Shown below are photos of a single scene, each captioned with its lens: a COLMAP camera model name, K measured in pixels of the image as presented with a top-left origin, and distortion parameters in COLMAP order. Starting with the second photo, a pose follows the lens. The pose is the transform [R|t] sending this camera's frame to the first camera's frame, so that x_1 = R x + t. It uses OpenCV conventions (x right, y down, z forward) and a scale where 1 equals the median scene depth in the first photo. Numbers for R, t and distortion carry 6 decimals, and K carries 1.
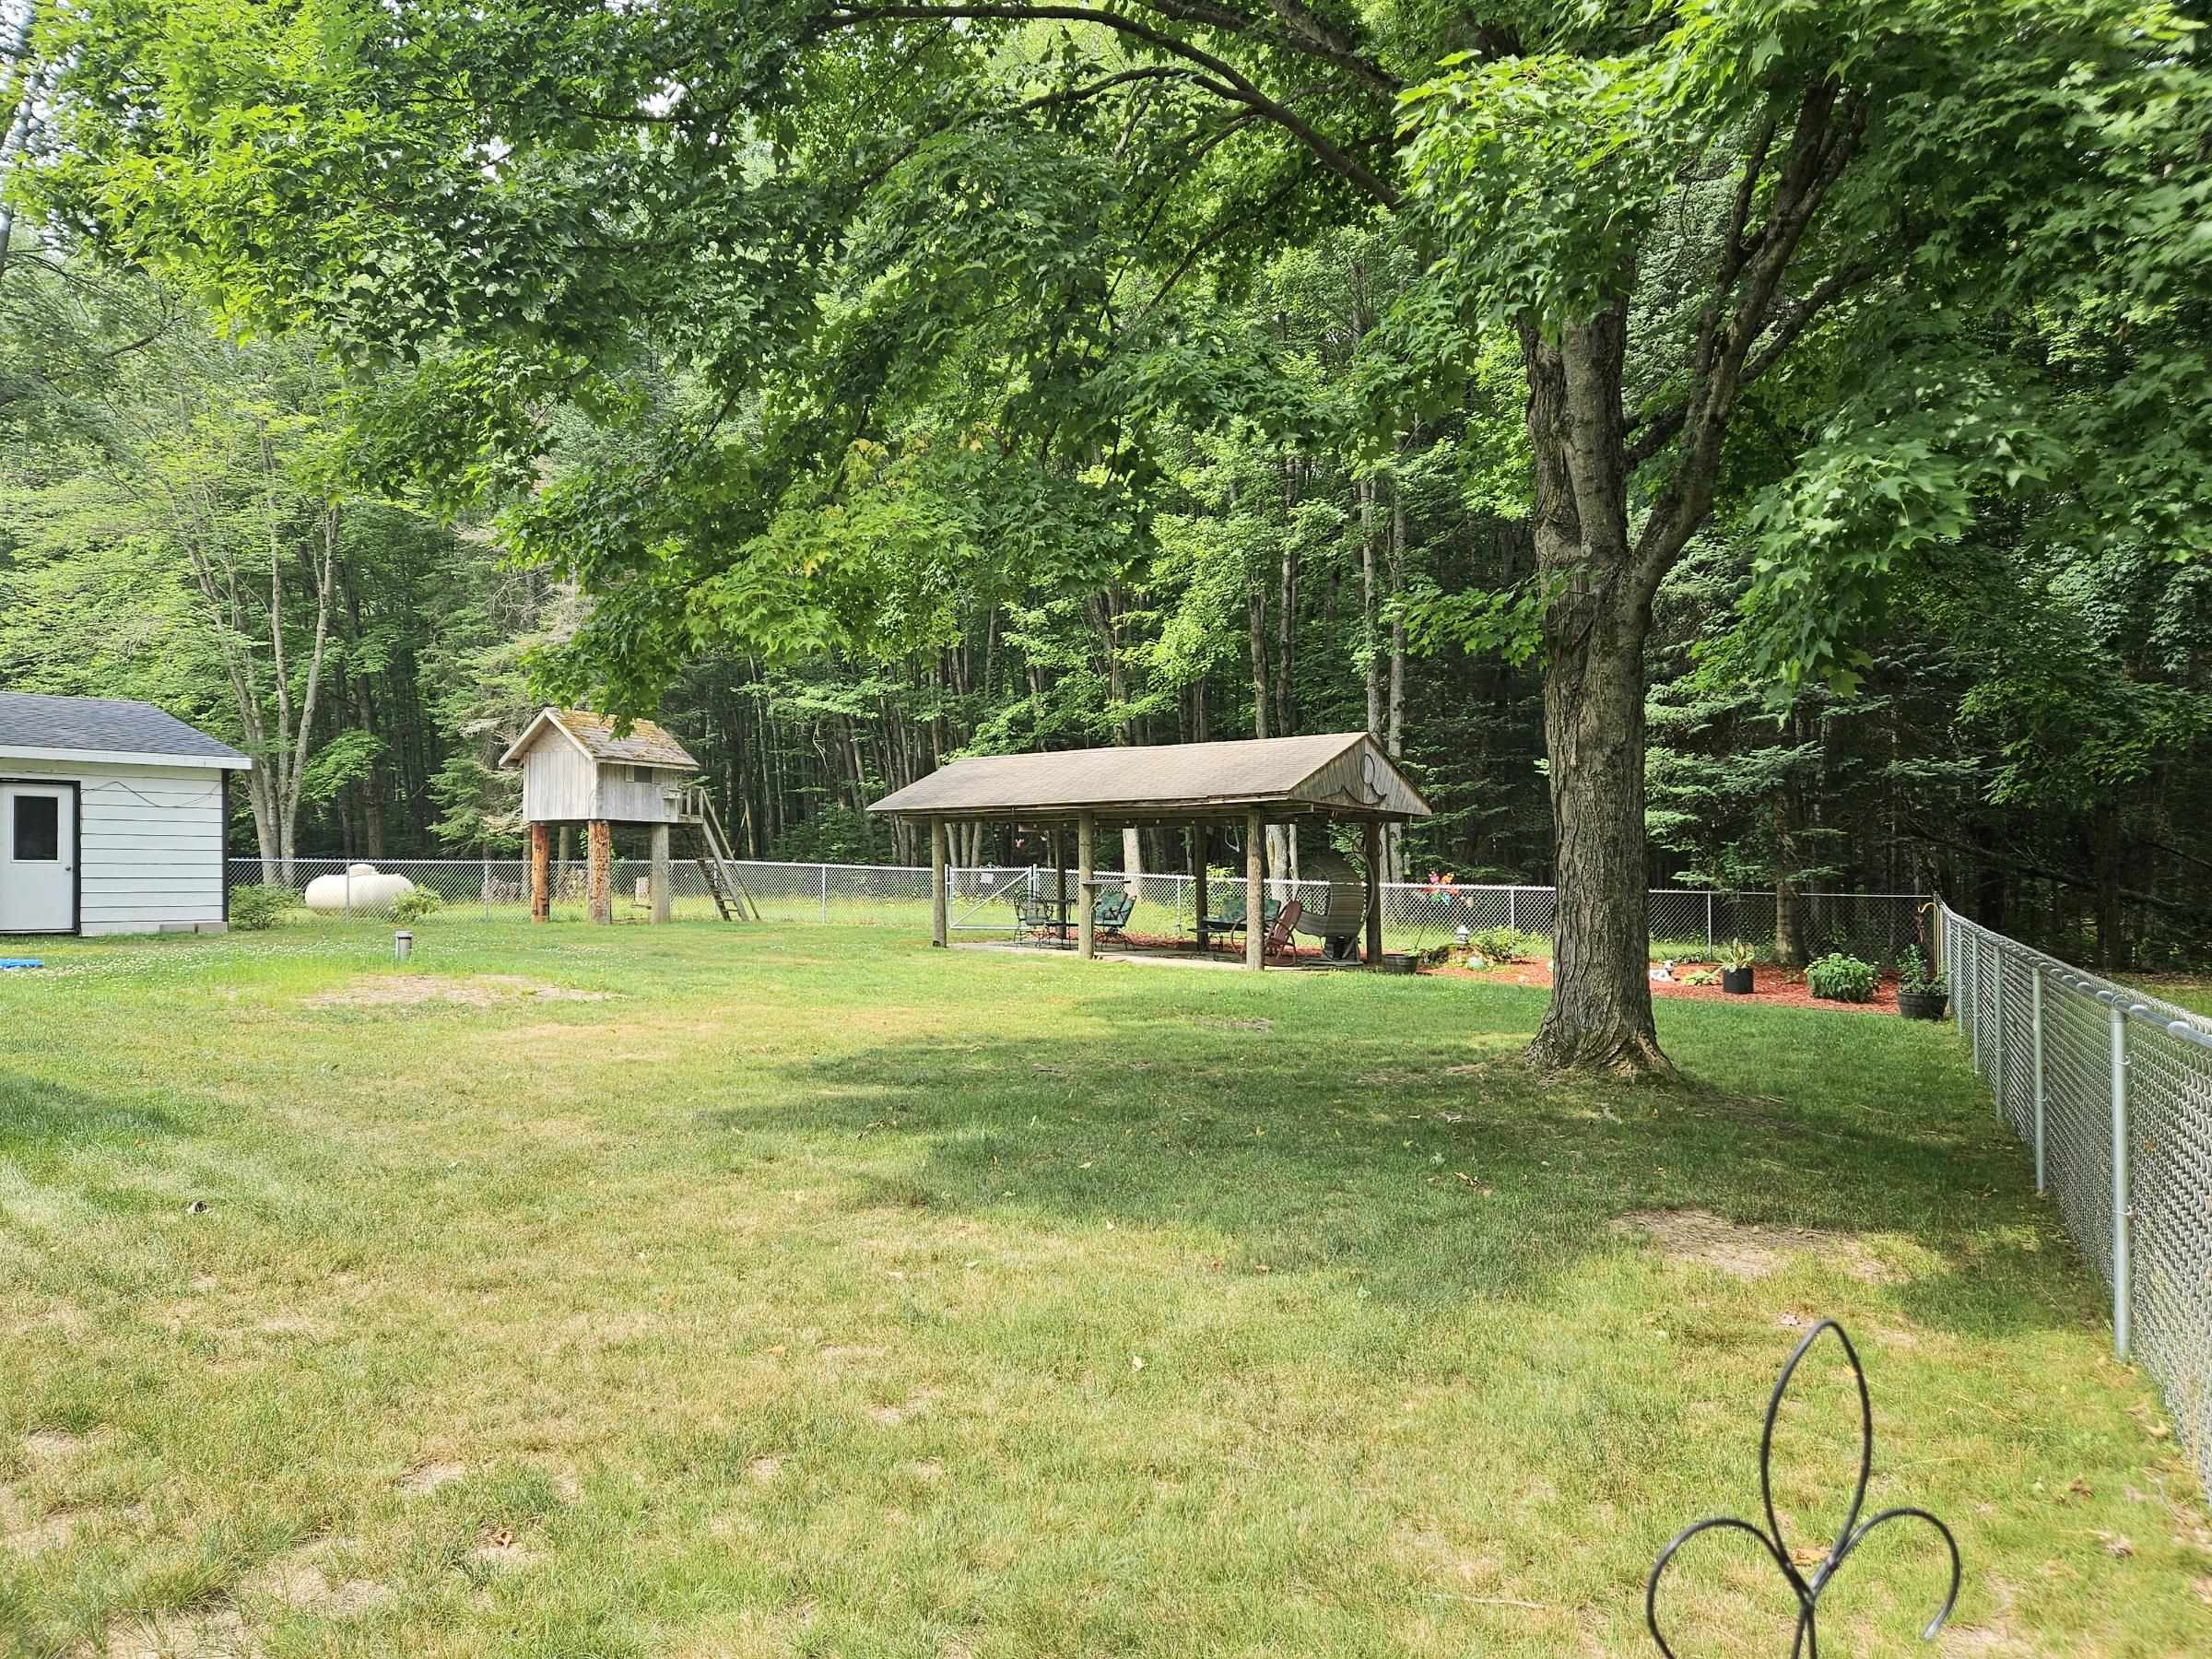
lens RADIAL K [[1525.5, 0, 1112.2], [0, 1525.5, 862.4], [0, 0, 1]] dist [0.037808, -0.003922]
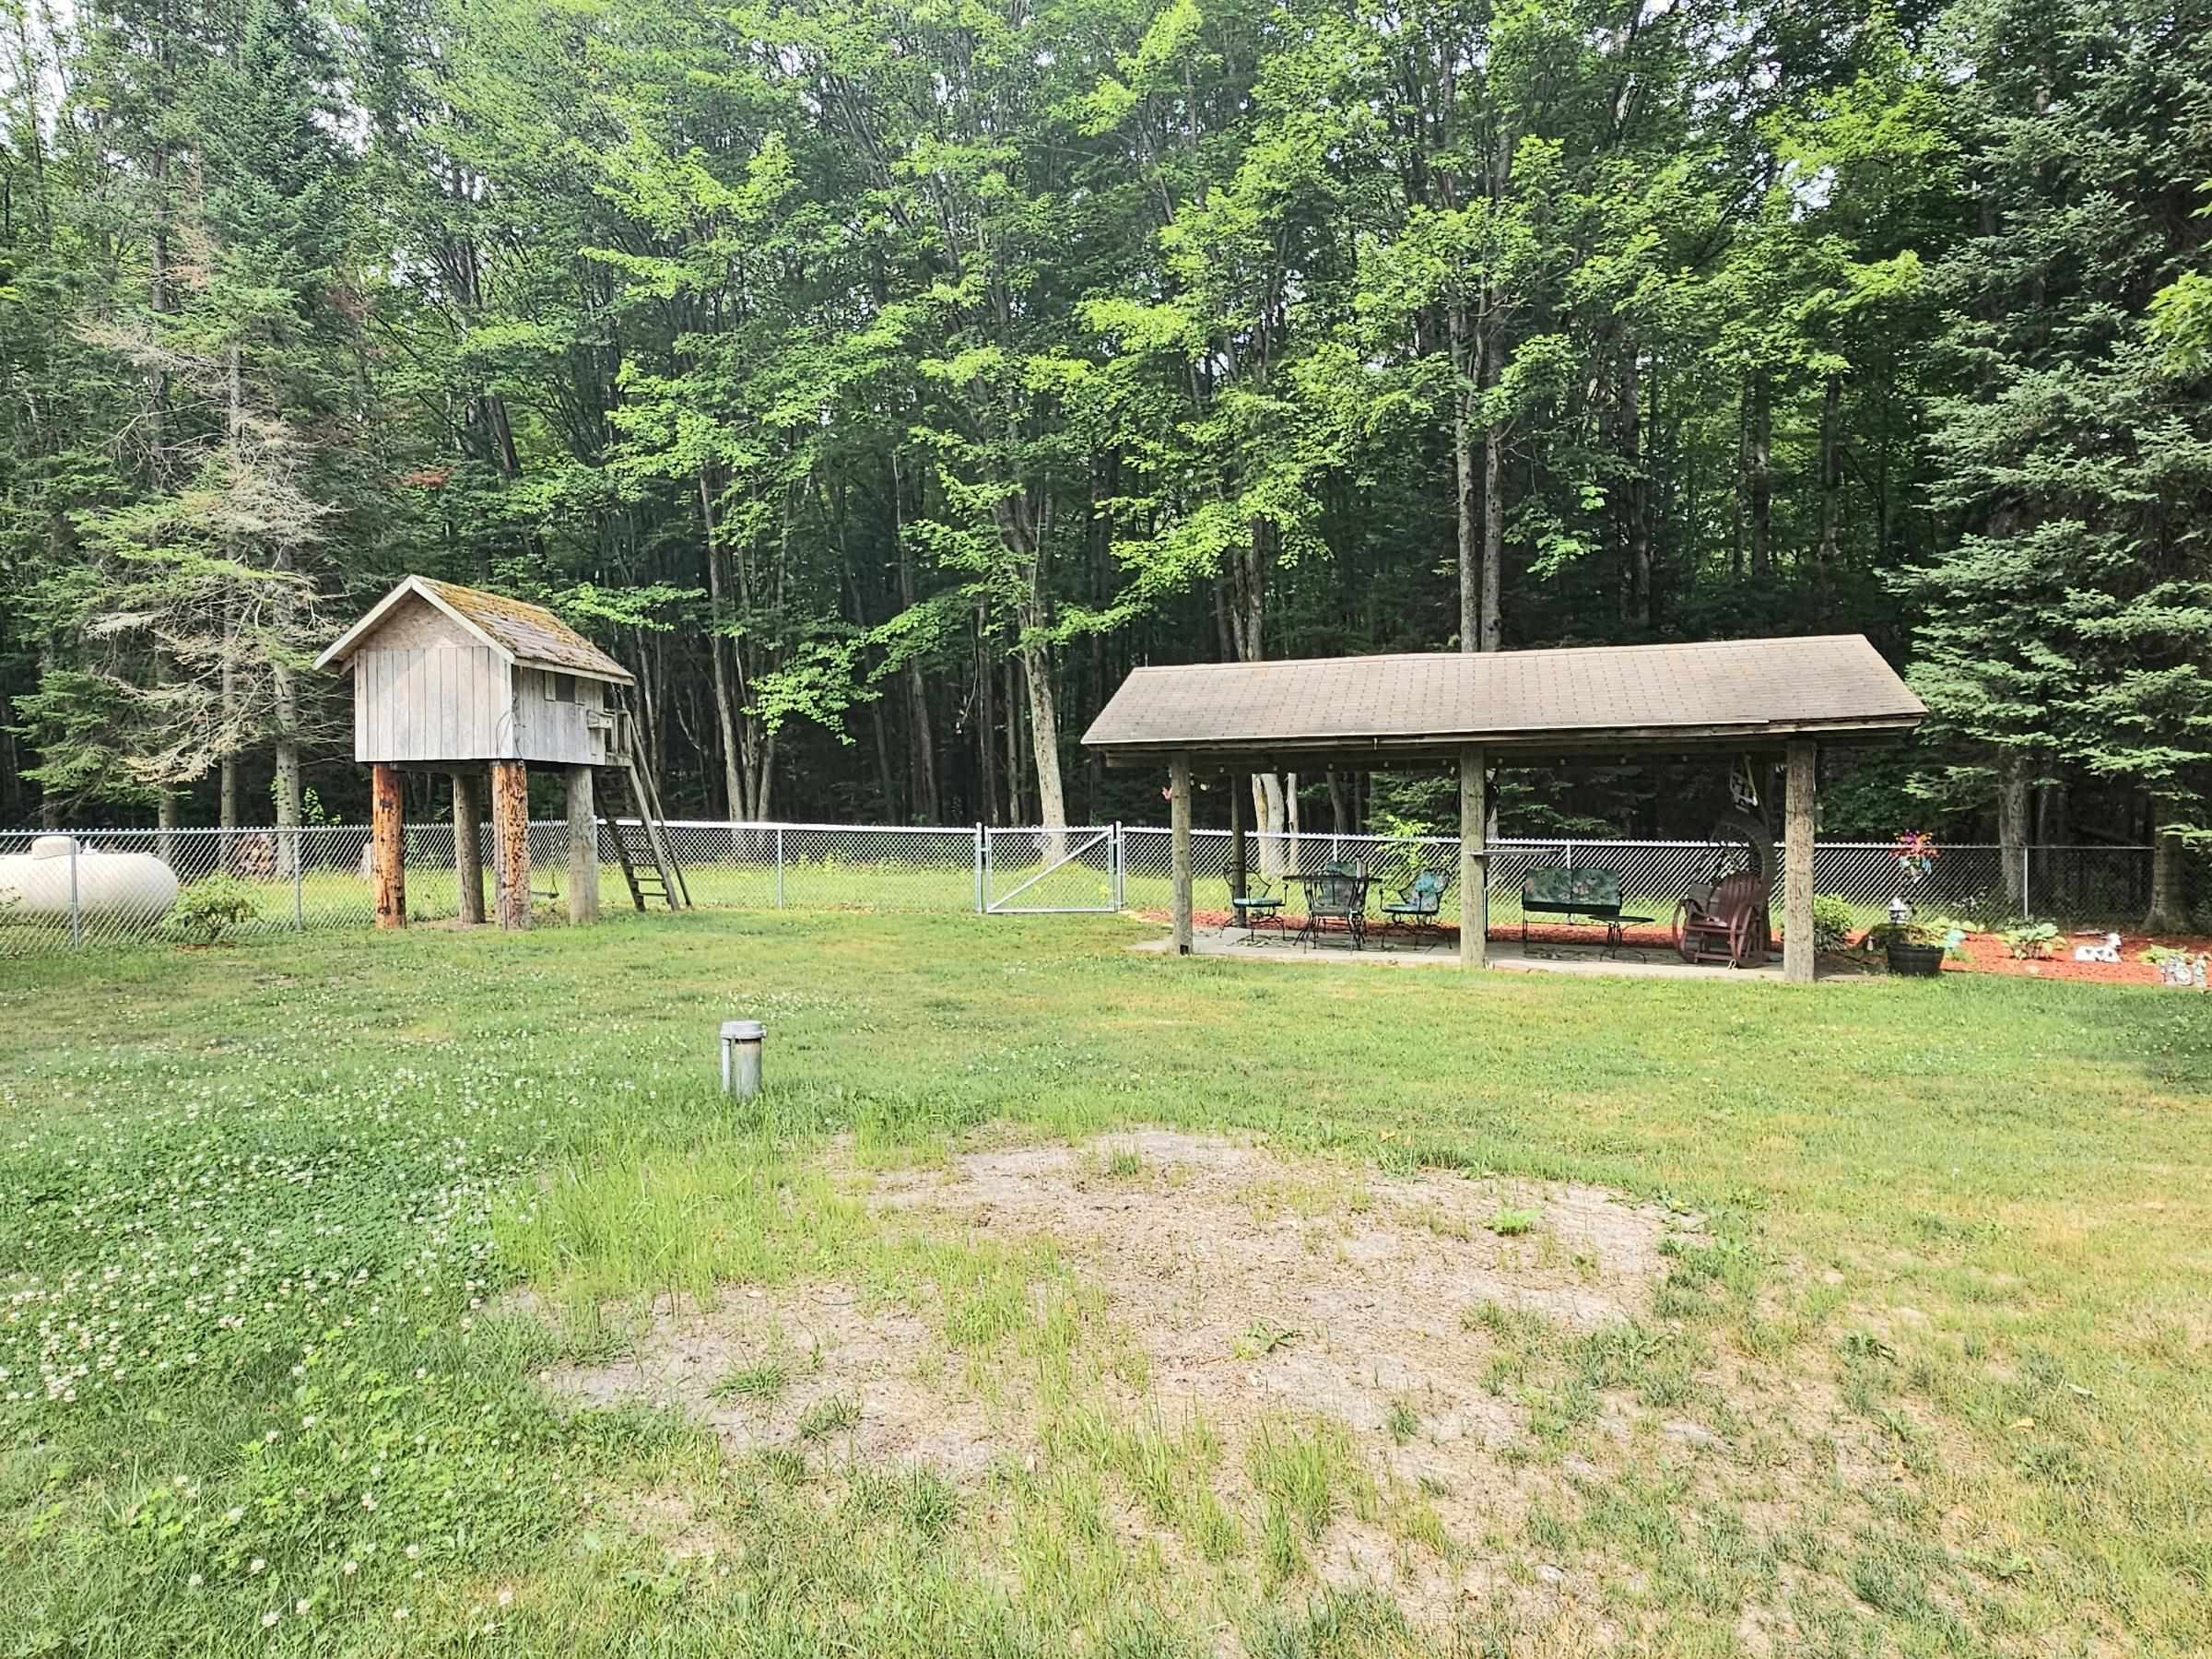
lens RADIAL K [[1474.0, 0, 1106.0], [0, 1474.0, 829.5], [0, 0, 1]] dist [0.005322, 0.002236]
pose [[0.949482, -0.013957, 0.313511, -0.279736], [0.009093, 0.999815, 0.016974, -0.007168], [-0.313690, -0.013266, 0.949433, 0.339662]]
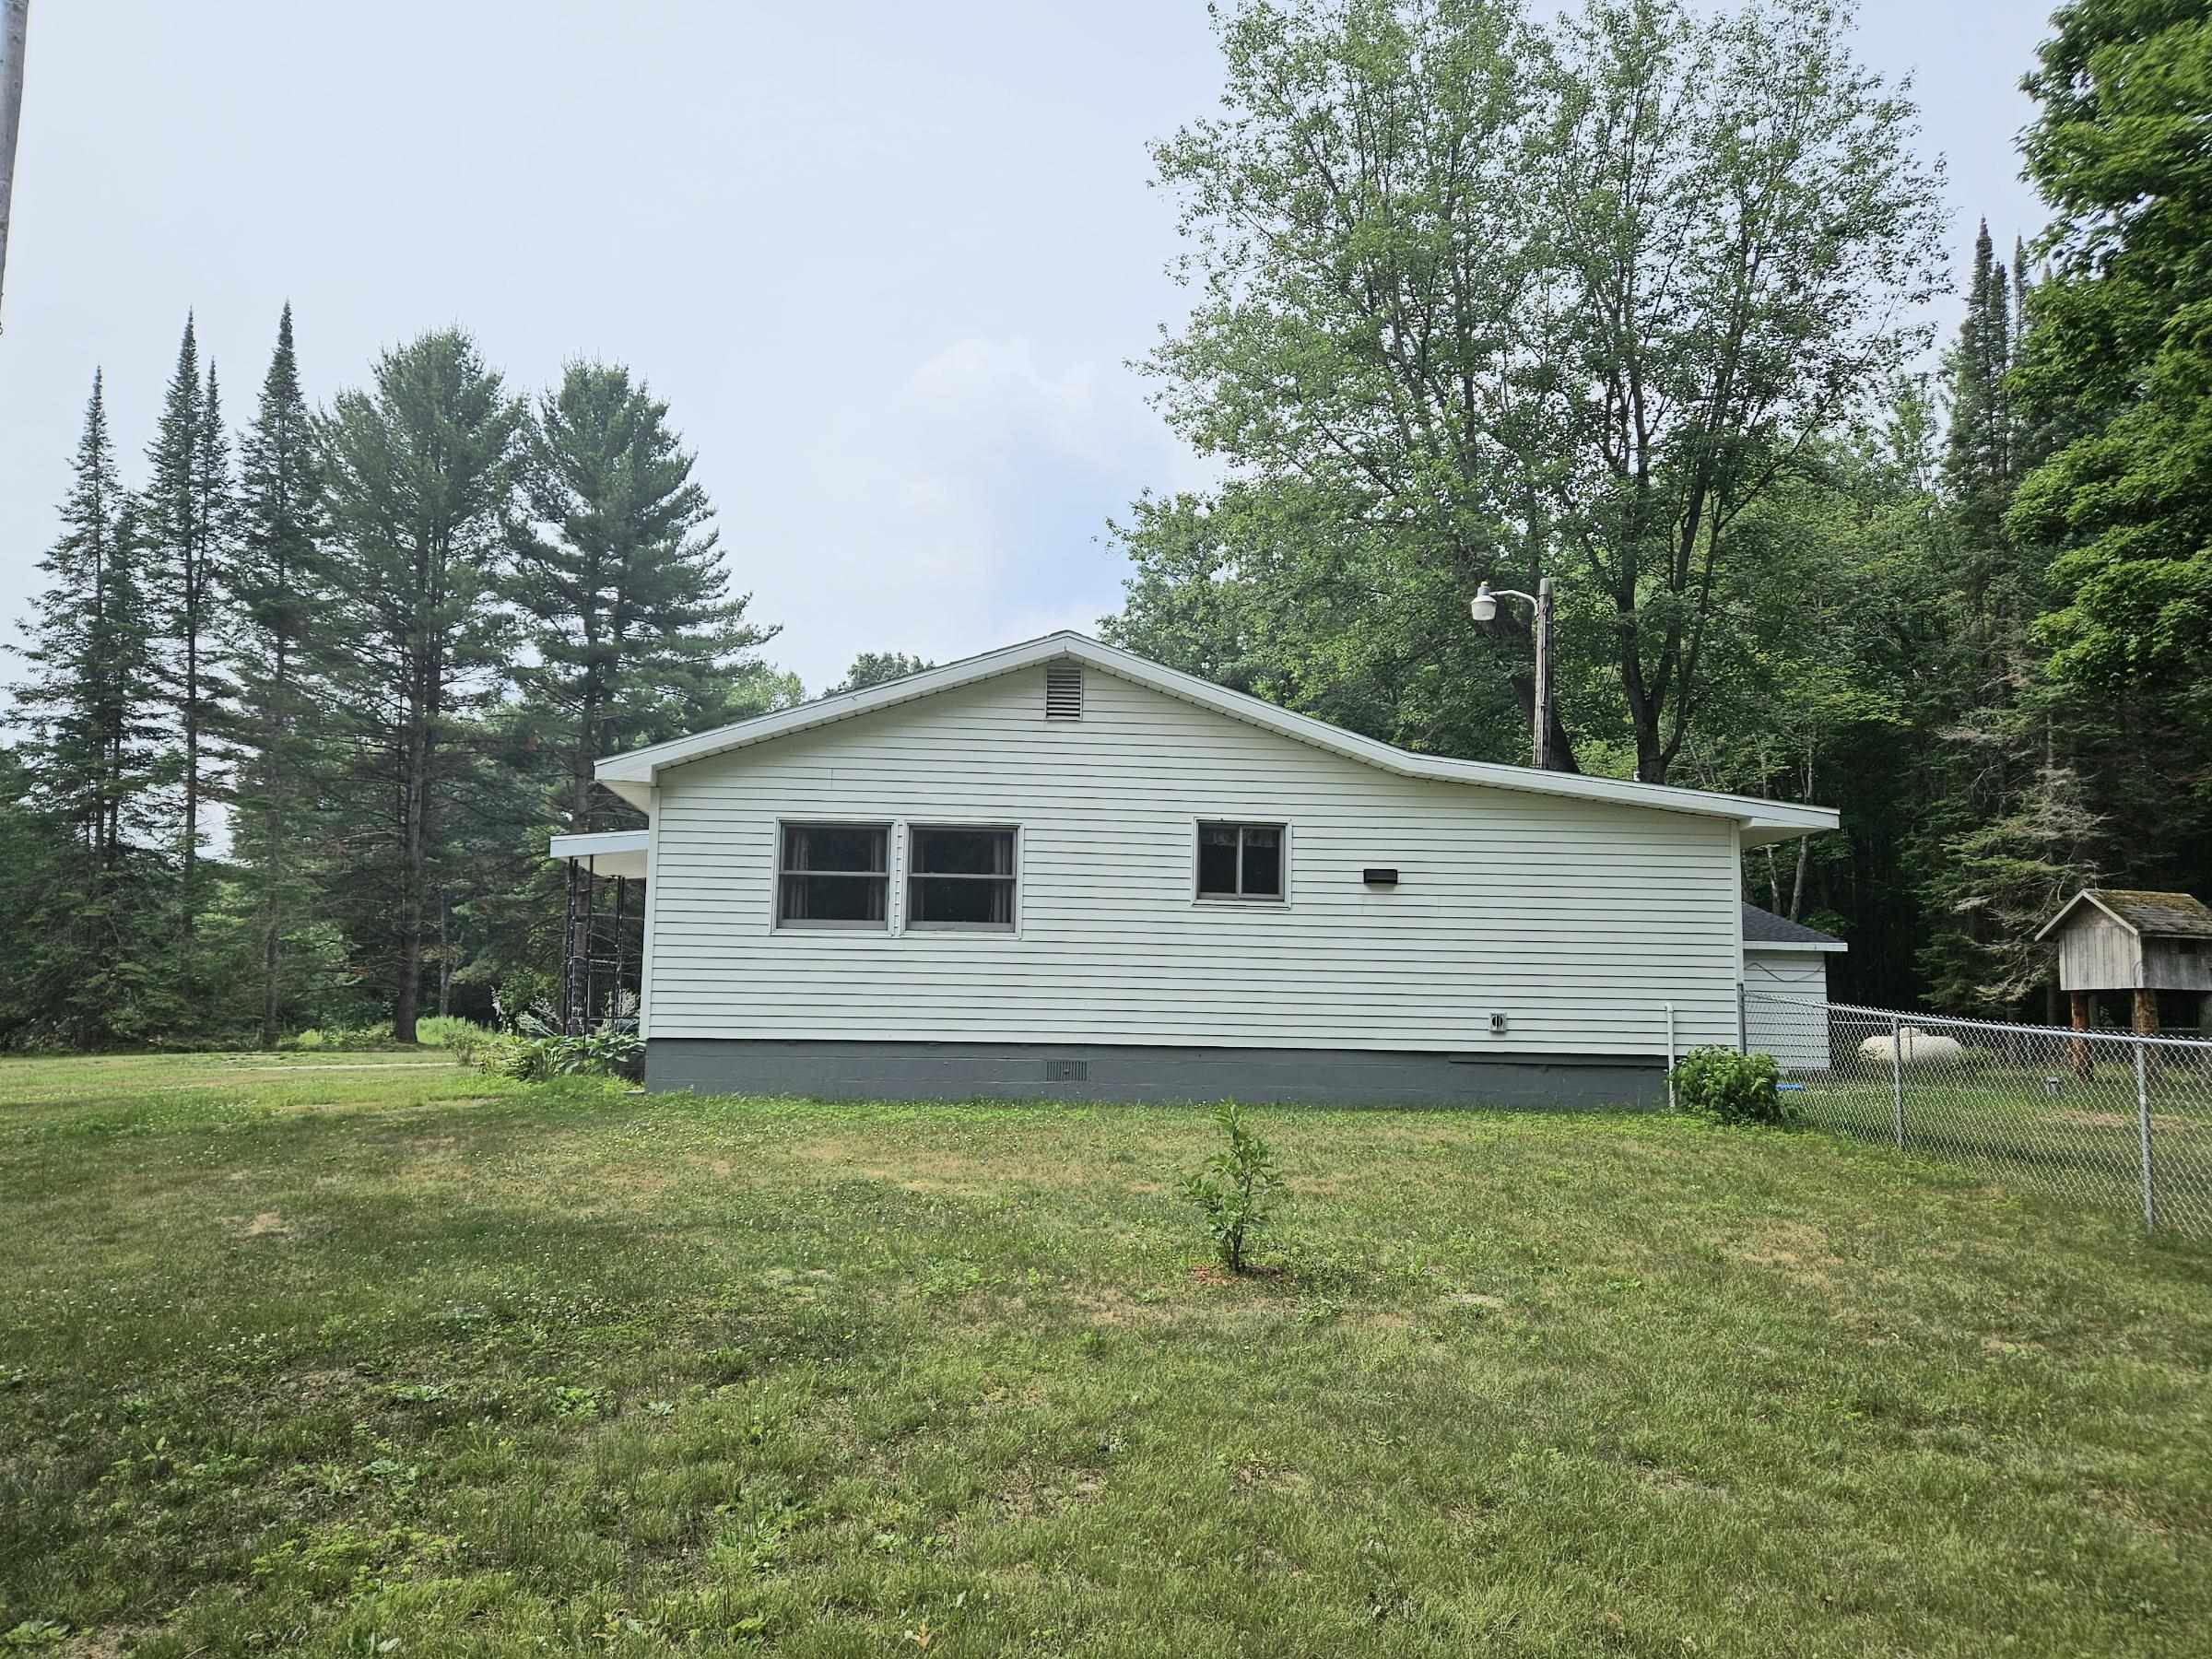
lens RADIAL K [[1525.5, 0, 1112.2], [0, 1525.5, 862.4], [0, 0, 1]] dist [0.037808, -0.003922]
pose [[0.674325, -0.068120, -0.735286, -0.013174], [-0.012617, 0.994528, -0.103708, 0.005924], [0.738327, 0.079210, 0.669776, -0.272196]]
